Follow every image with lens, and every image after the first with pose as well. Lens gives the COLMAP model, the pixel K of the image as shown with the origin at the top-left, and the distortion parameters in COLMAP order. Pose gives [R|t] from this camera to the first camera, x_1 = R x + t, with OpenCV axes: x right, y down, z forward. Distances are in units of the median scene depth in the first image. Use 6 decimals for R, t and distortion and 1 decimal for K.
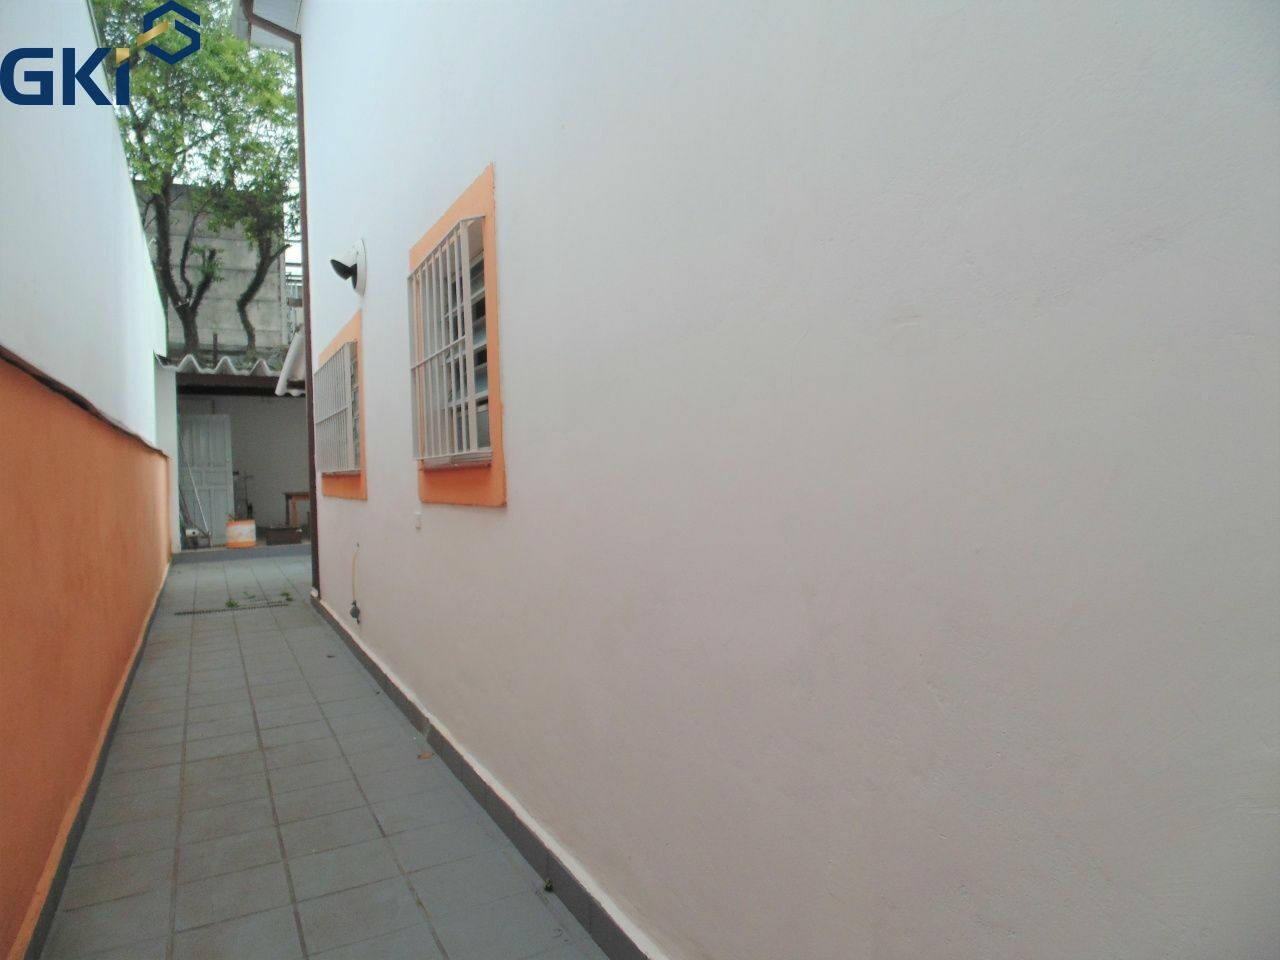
lens RADIAL K [[829.8, 0, 641.5], [0, 829.8, 479.6], [0, 0, 1]] dist [-0.002719, 0.001211]
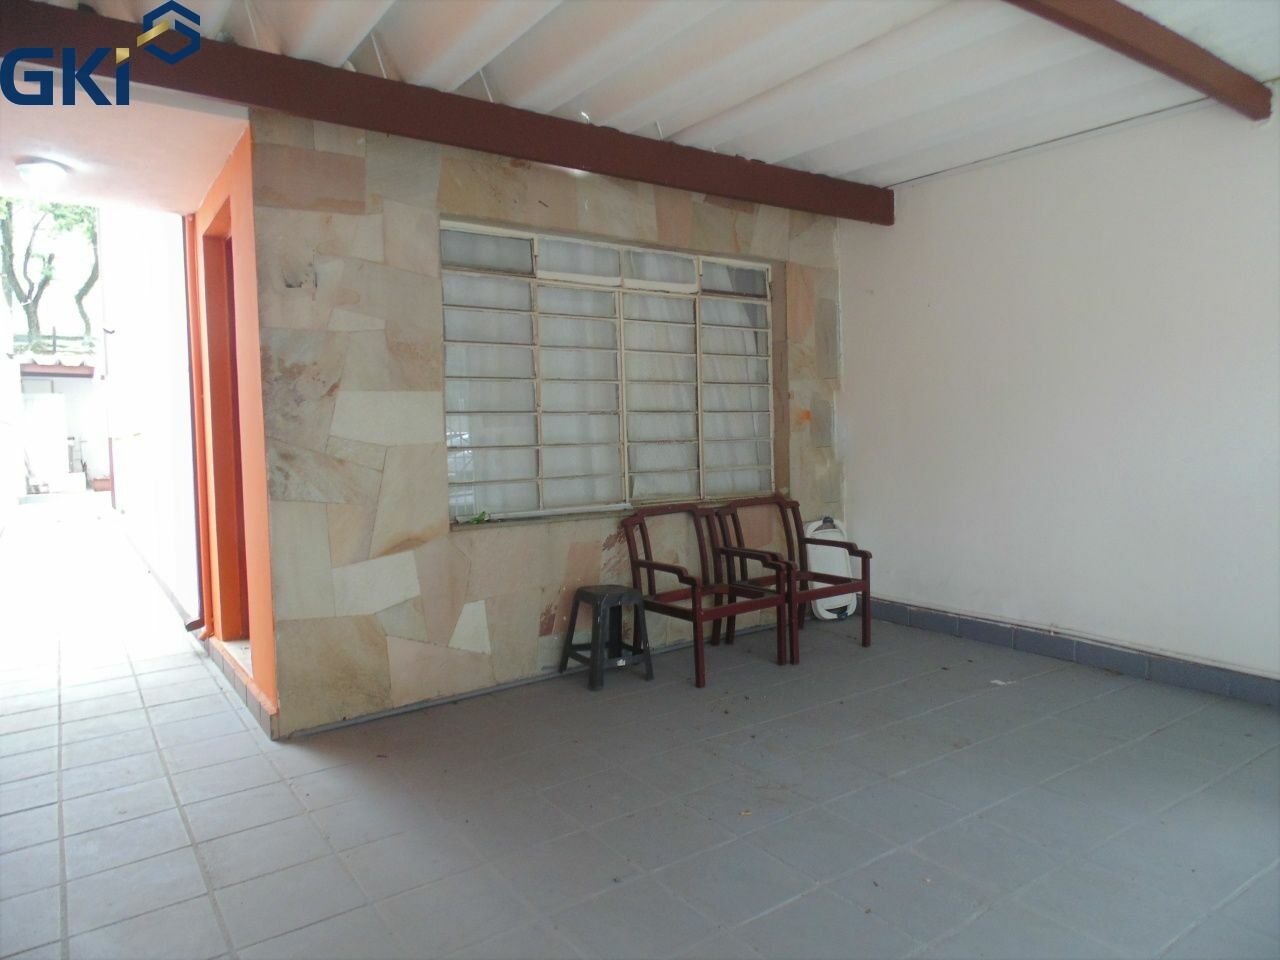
lens RADIAL K [[829.8, 0, 638.4], [0, 829.8, 476.9], [0, 0, 1]] dist [-0.002719, 0.001211]
pose [[0.991878, 0.006387, 0.127034, 0.191904], [-0.010850, 0.999347, 0.034466, -0.001867], [-0.126731, -0.035564, 0.991299, -0.339334]]
